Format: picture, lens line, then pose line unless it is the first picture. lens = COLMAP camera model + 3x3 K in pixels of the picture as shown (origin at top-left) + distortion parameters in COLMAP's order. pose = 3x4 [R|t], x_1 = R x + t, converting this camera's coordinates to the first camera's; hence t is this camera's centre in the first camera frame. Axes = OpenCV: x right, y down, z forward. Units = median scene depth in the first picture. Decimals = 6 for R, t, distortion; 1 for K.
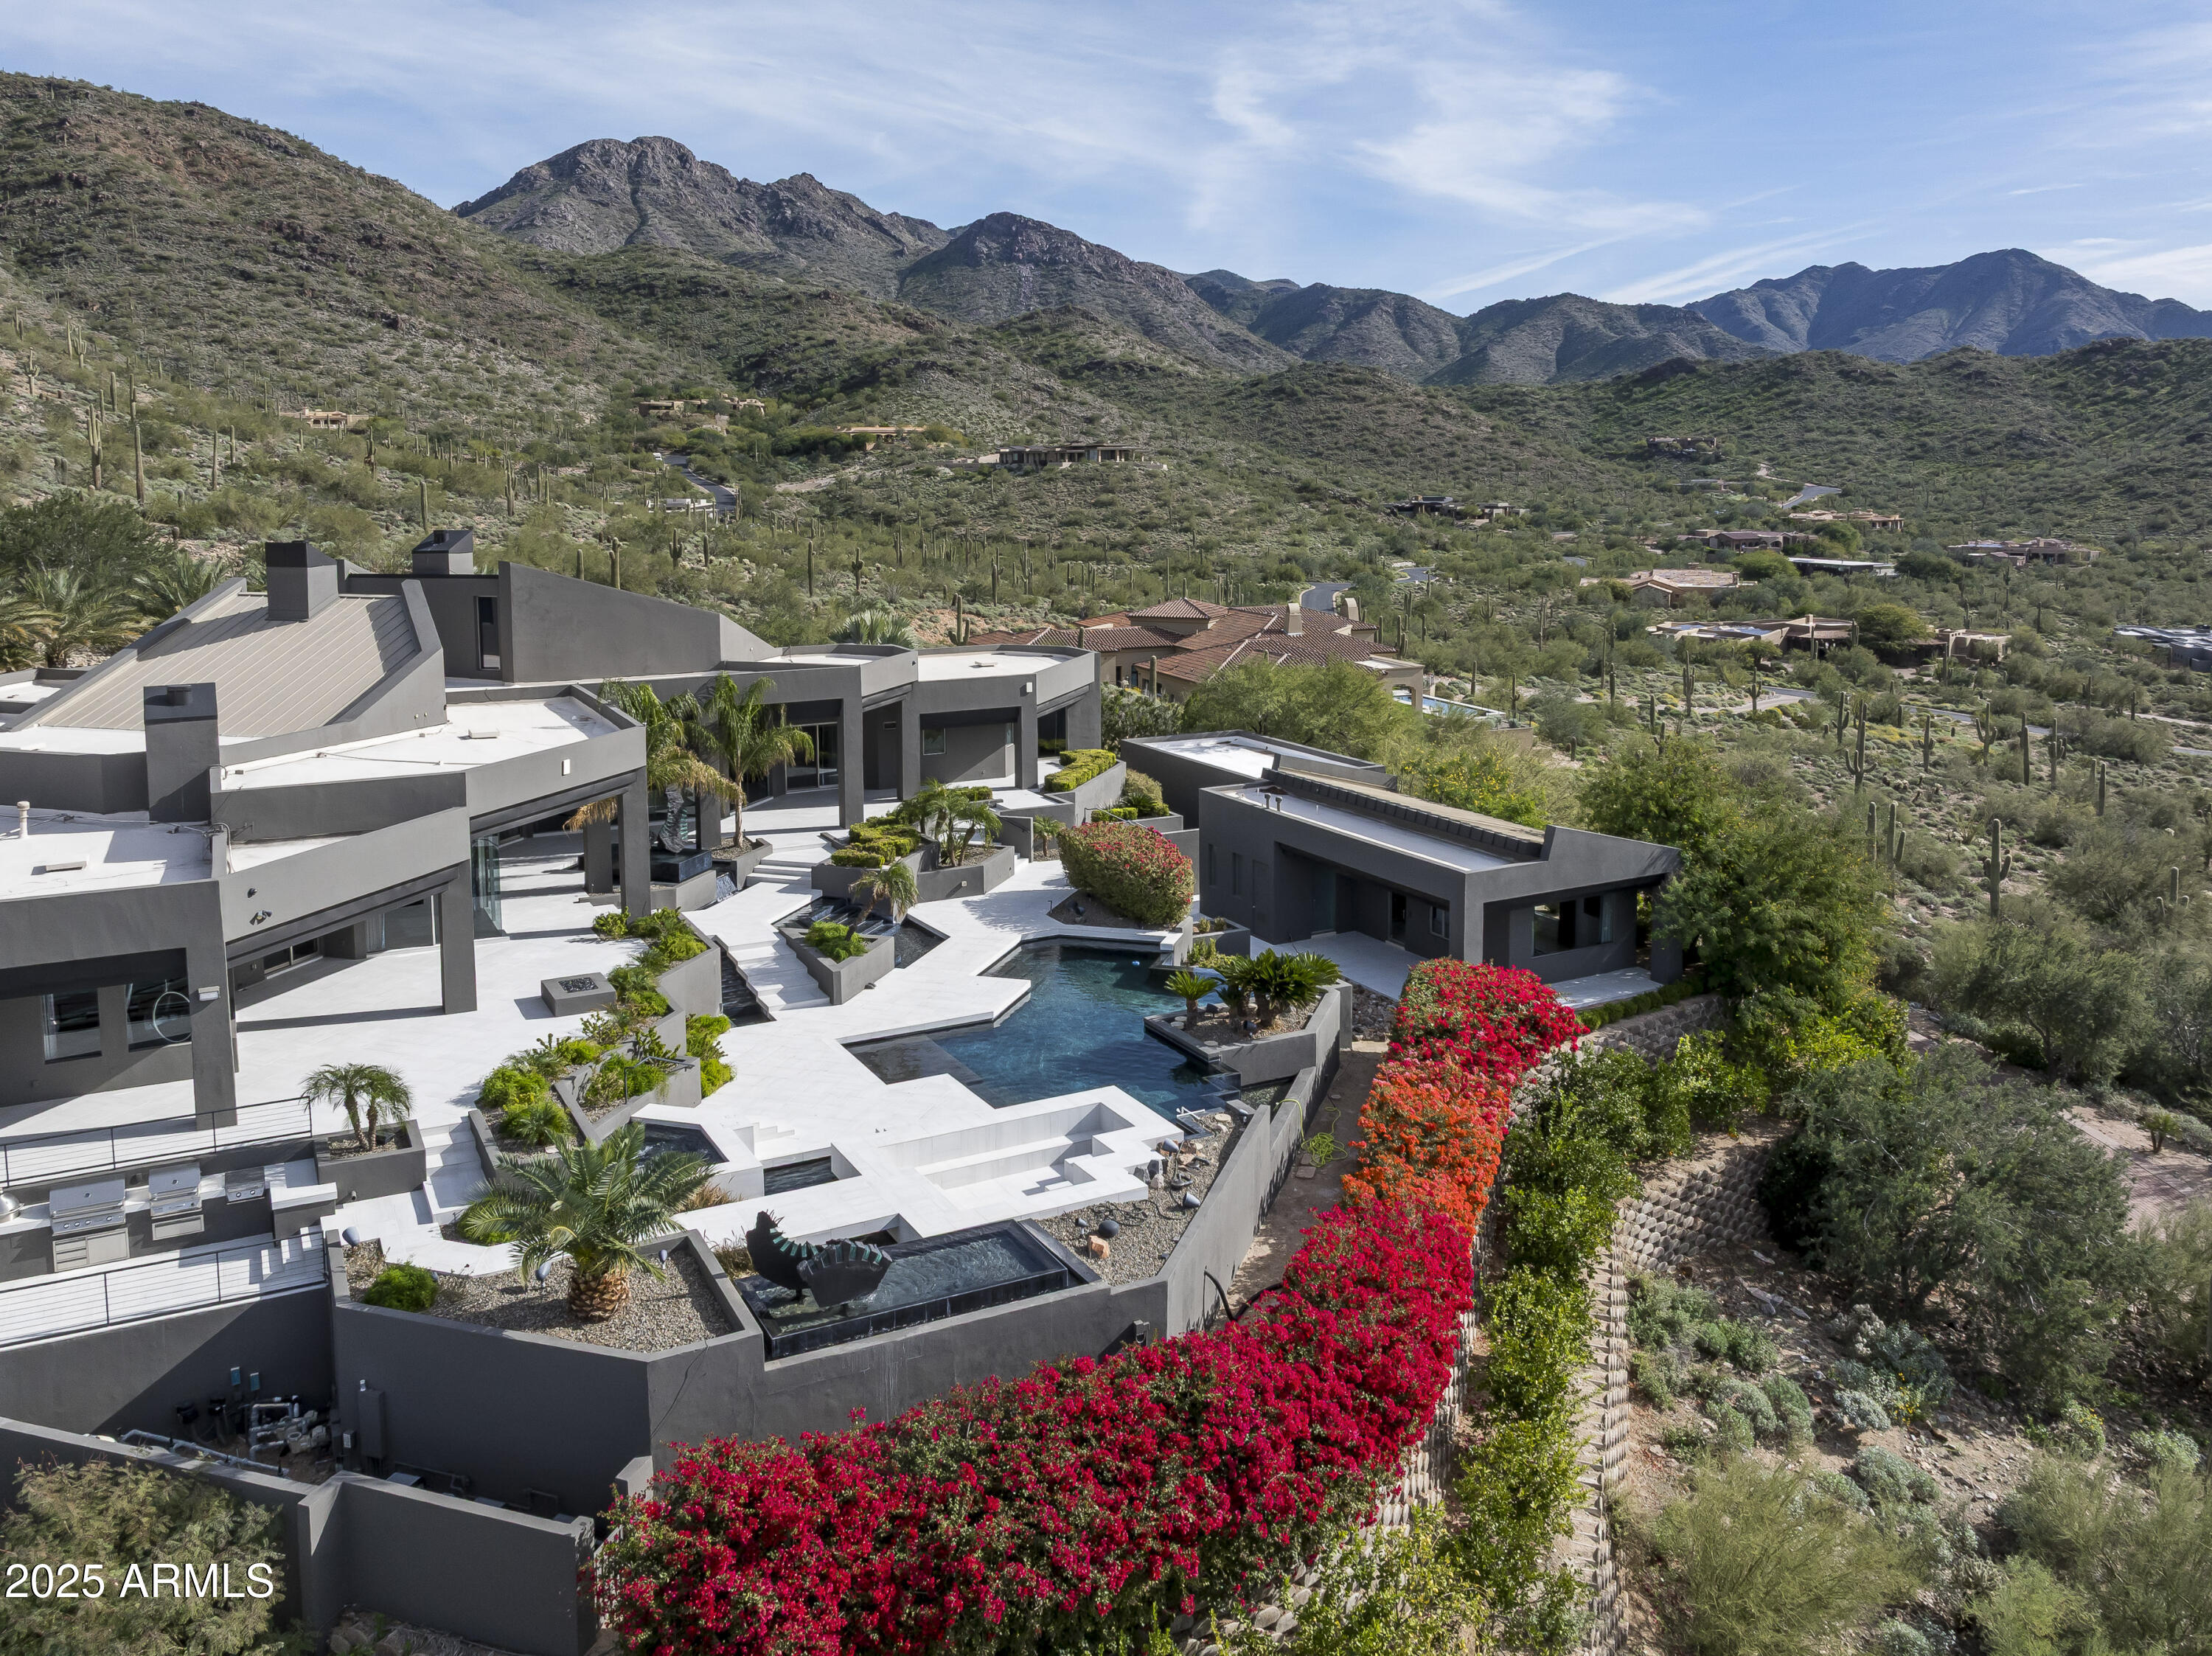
lens RADIAL K [[1732.8, 0, 1114.6], [0, 1732.8, 622.0], [0, 0, 1]] dist [-0.040572, 0.035530]
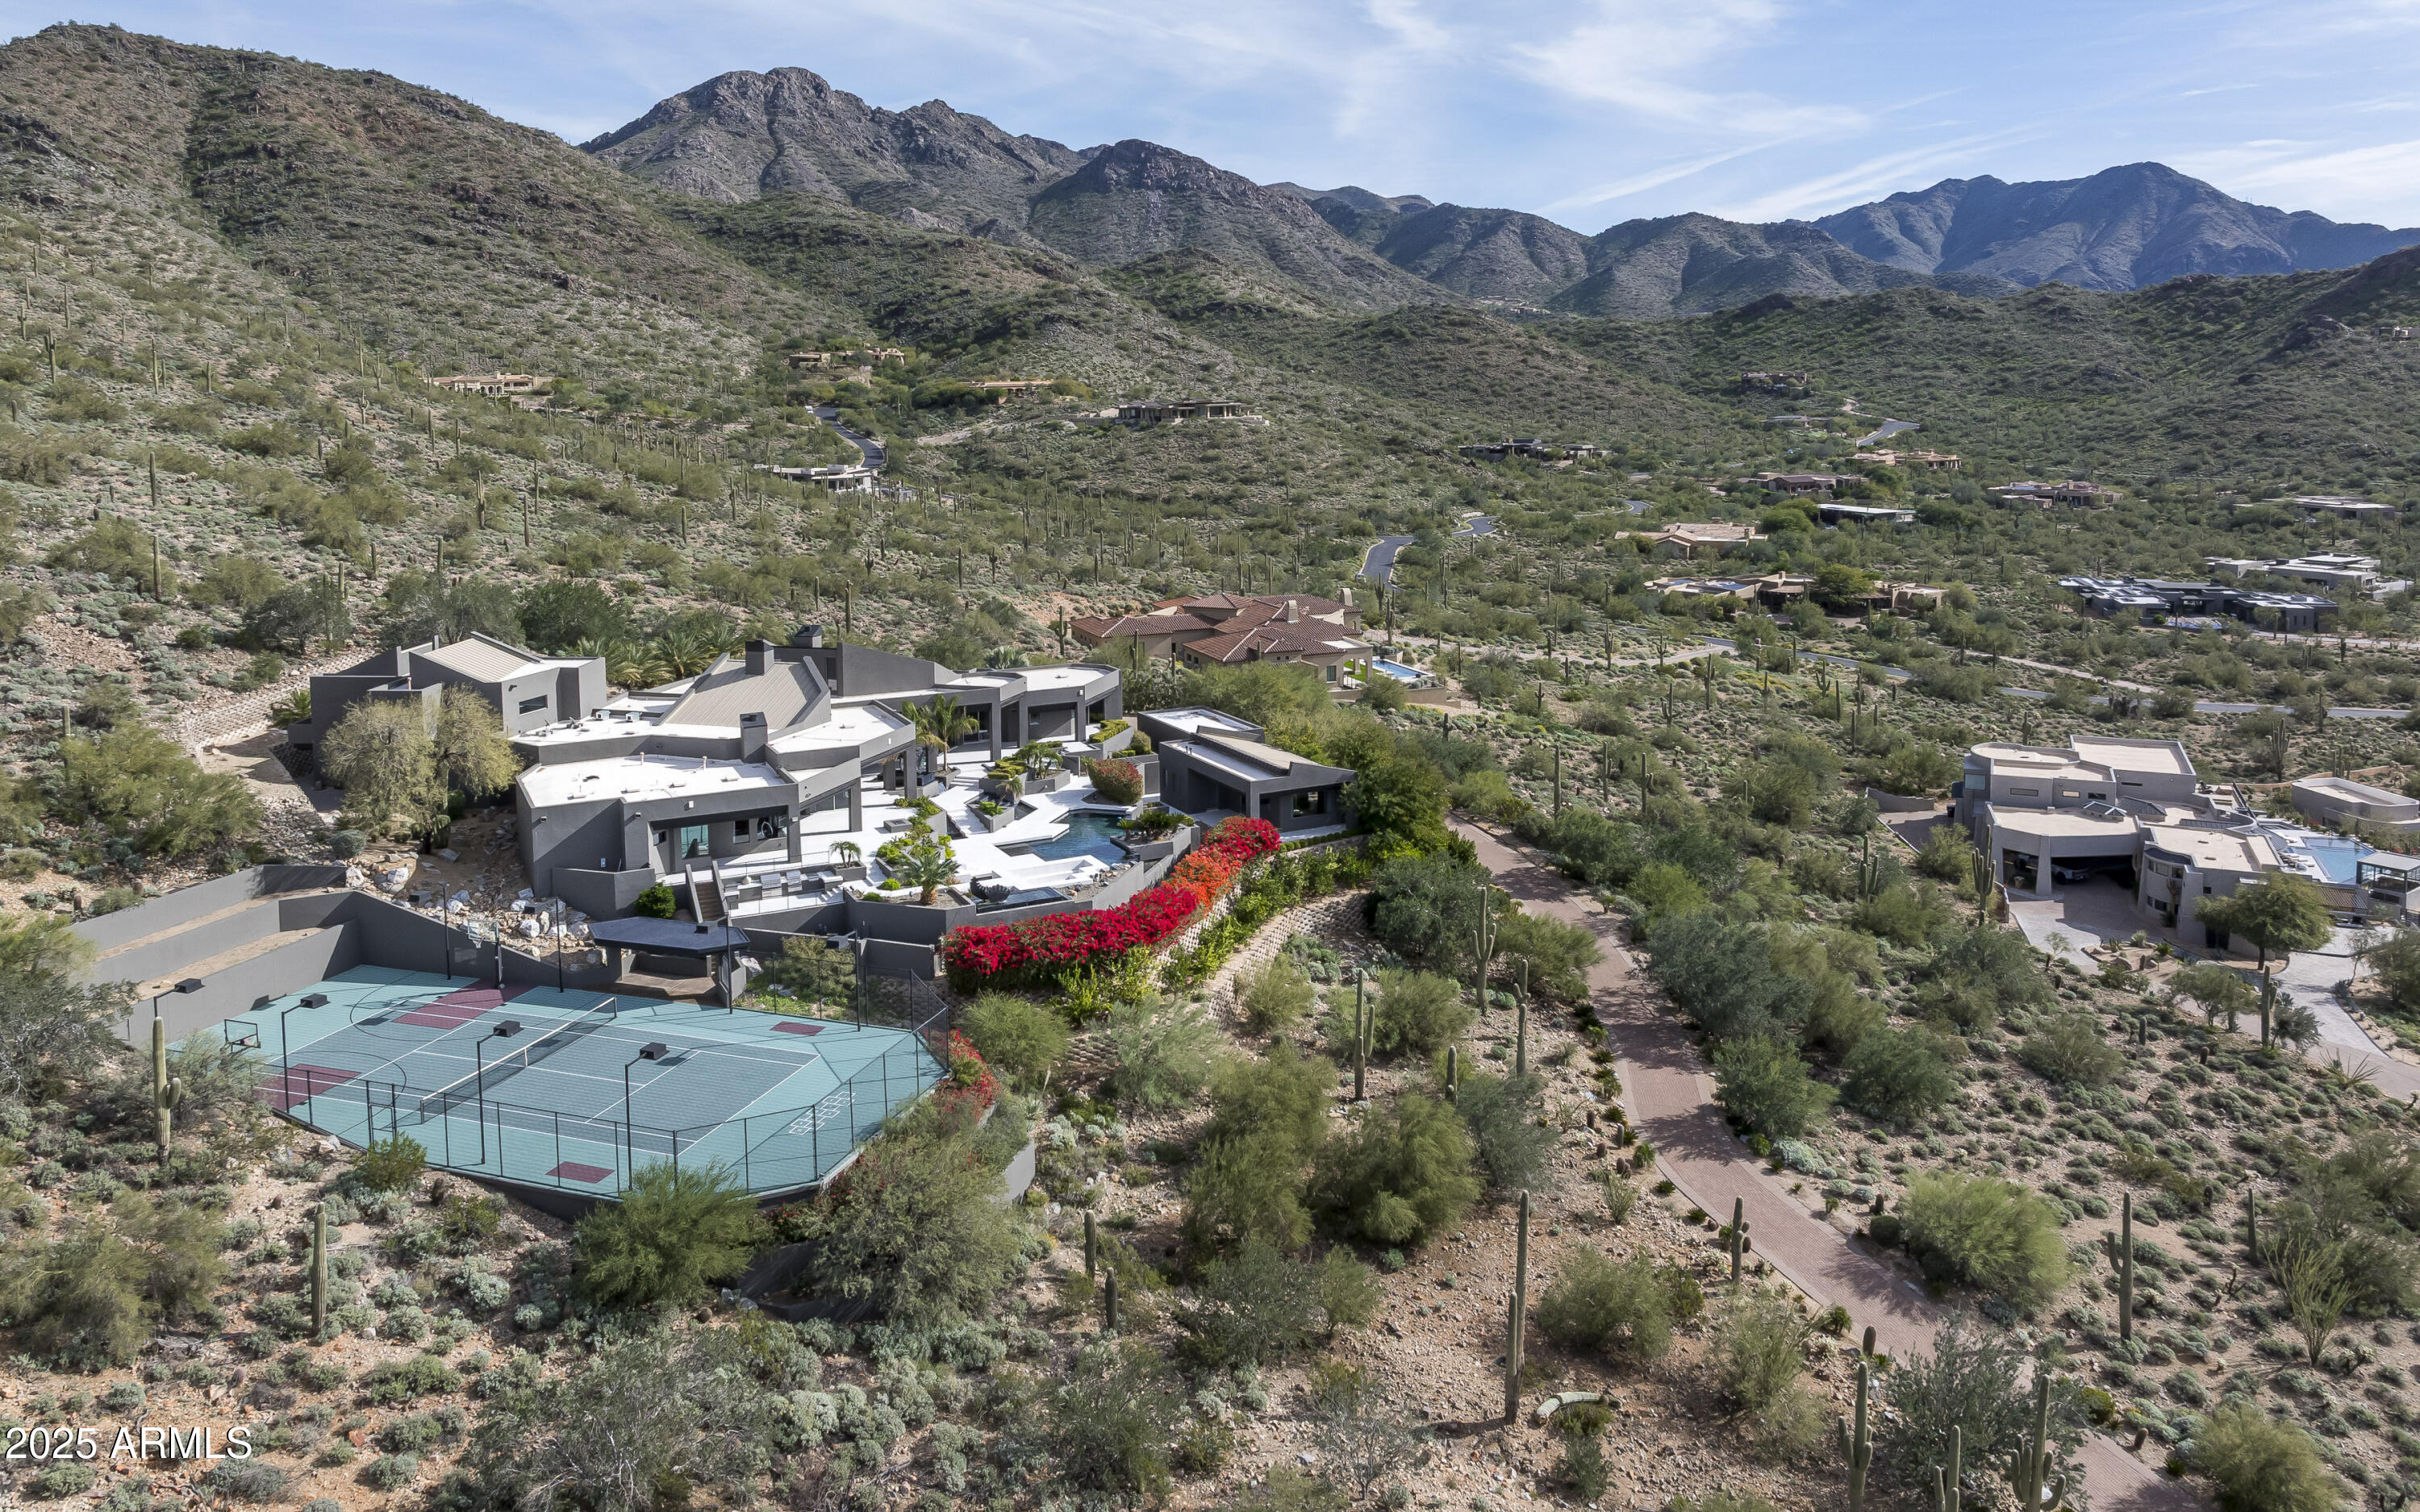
lens RADIAL K [[1777.8, 0, 1249.3], [0, 1777.8, 510.5], [0, 0, 1]] dist [-0.031387, 0.024591]
pose [[0.999998, -0.001364, -0.001677, 0.014707], [0.001344, 0.999929, -0.011837, -0.014613], [0.001693, 0.011835, 0.999929, -0.106385]]
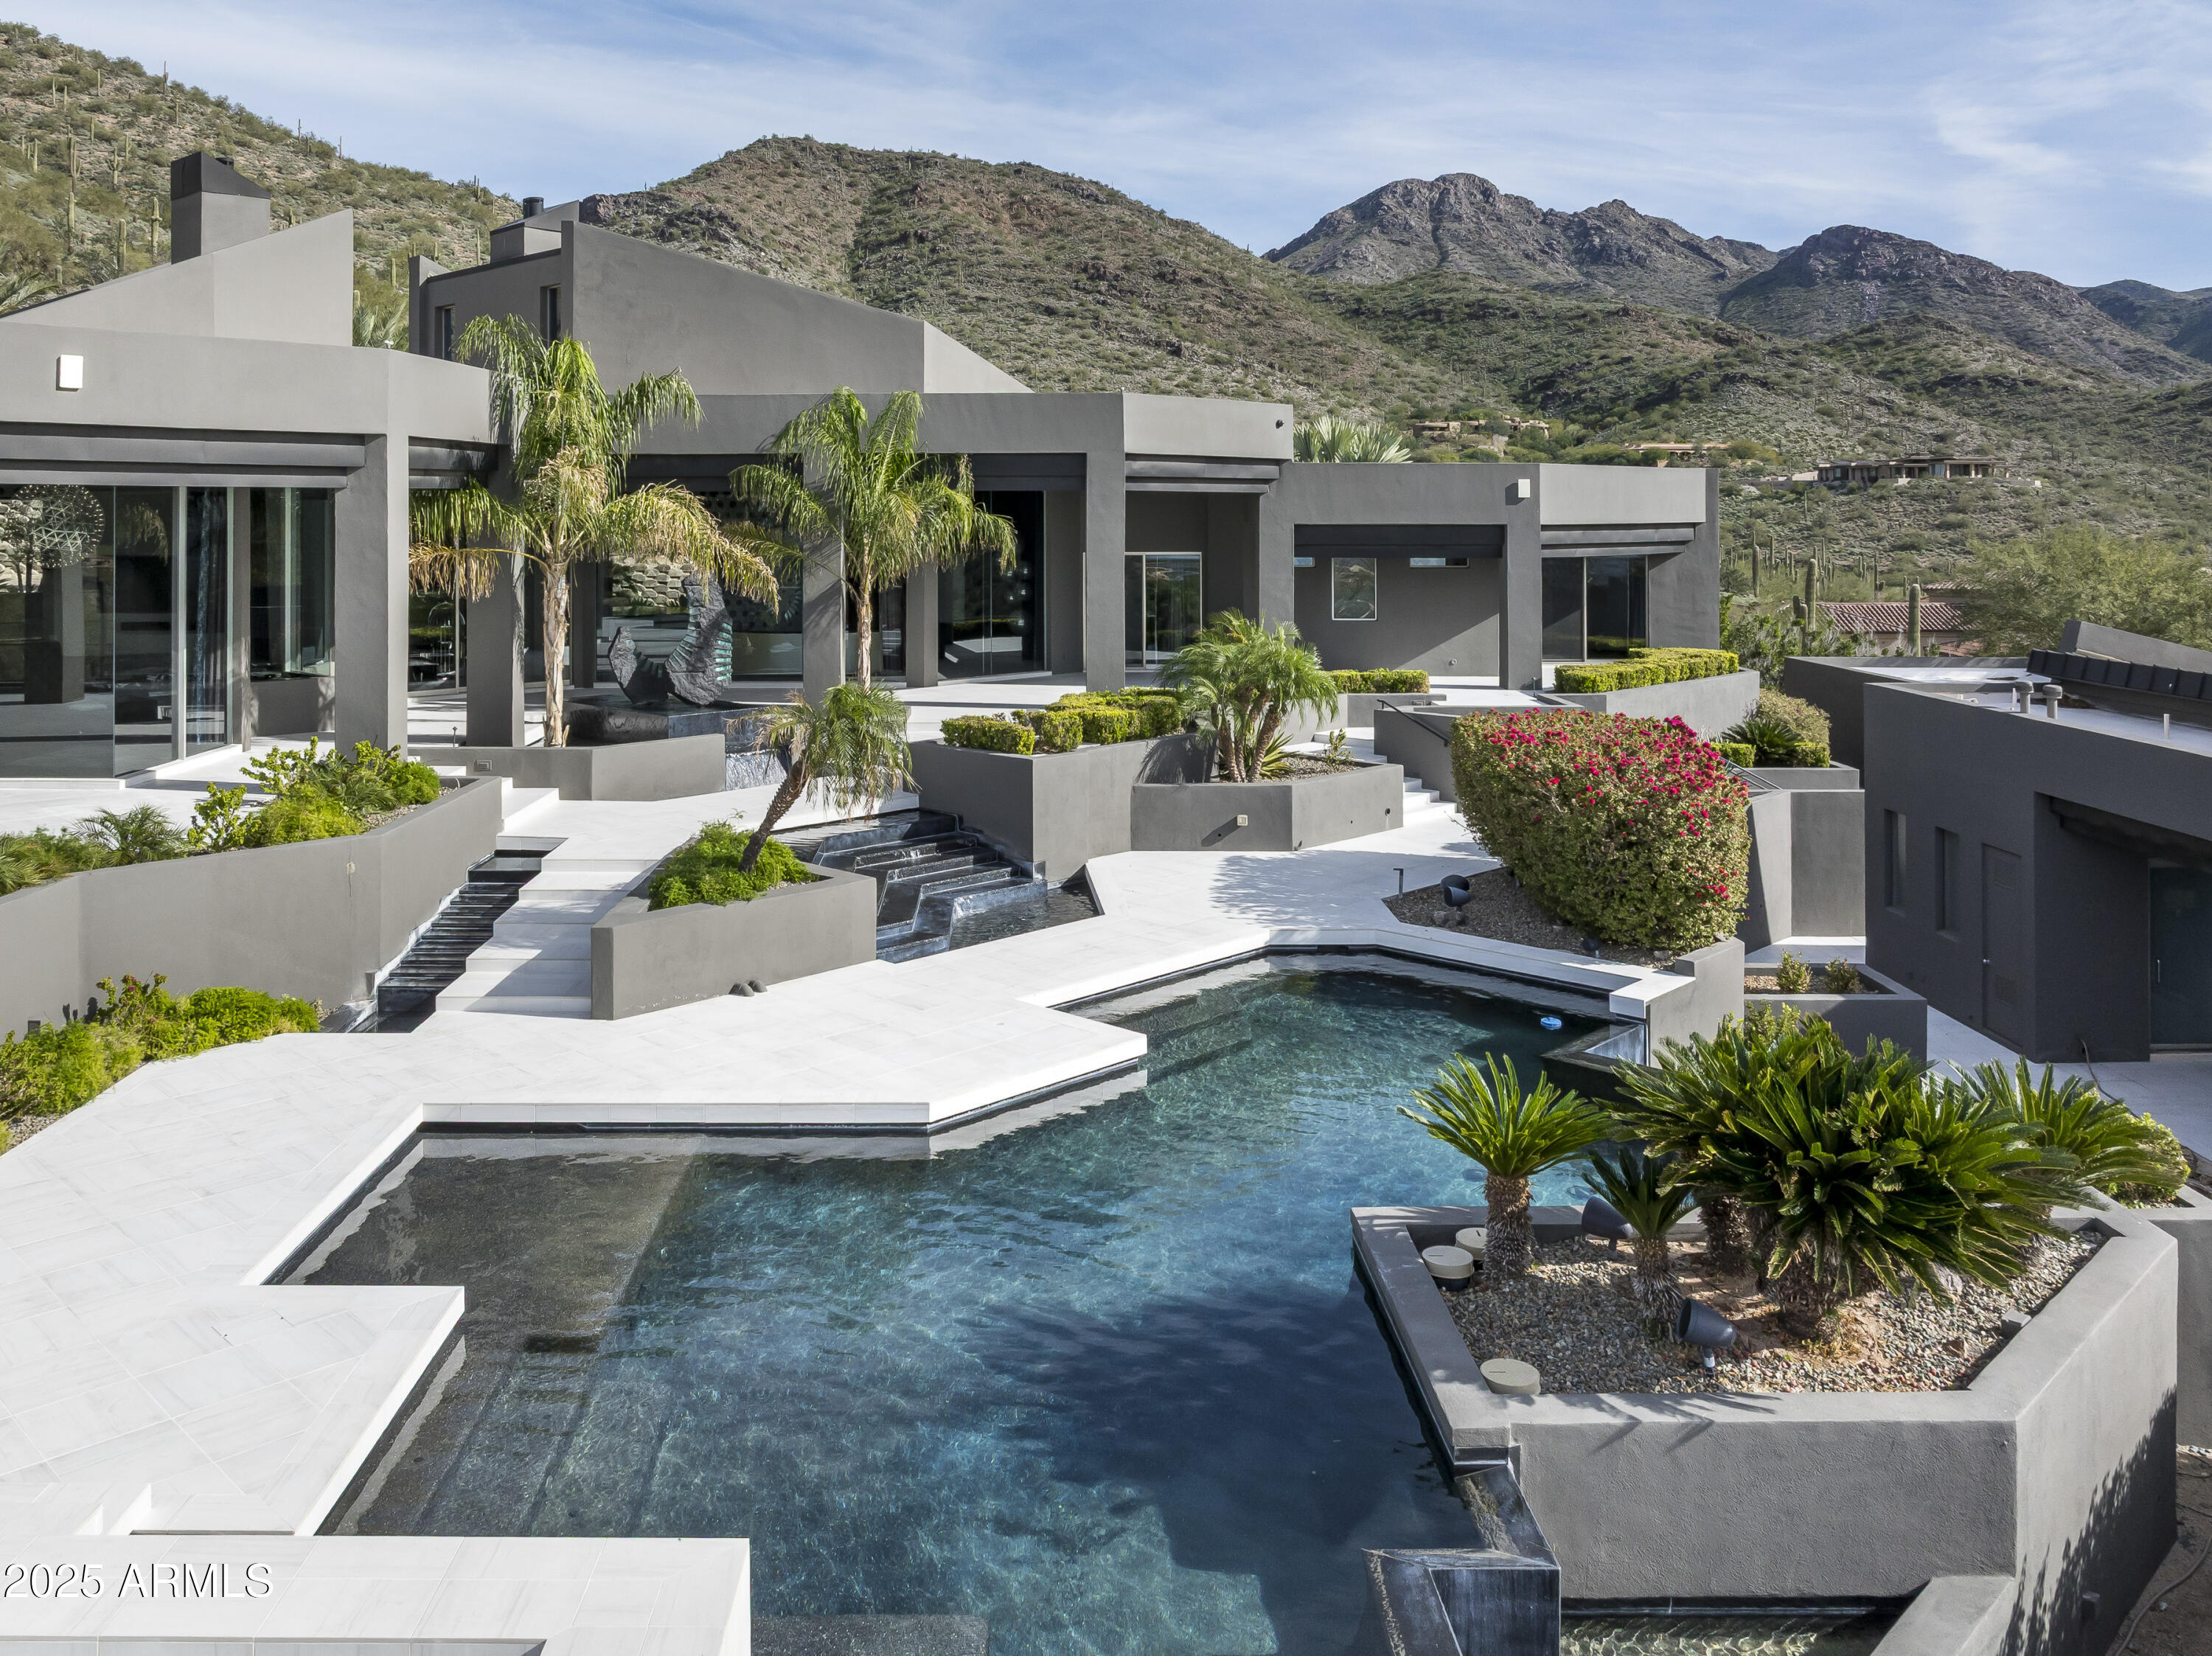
lens RADIAL K [[1773.5, 0, 1033.2], [0, 1773.5, 500.0], [0, 0, 1]] dist [-0.032575, 0.021441]
pose [[0.878517, -0.000066, -0.477712, 0.006990], [-0.047280, 0.995078, -0.087086, 0.008975], [0.475366, 0.099093, 0.874190, 0.045327]]
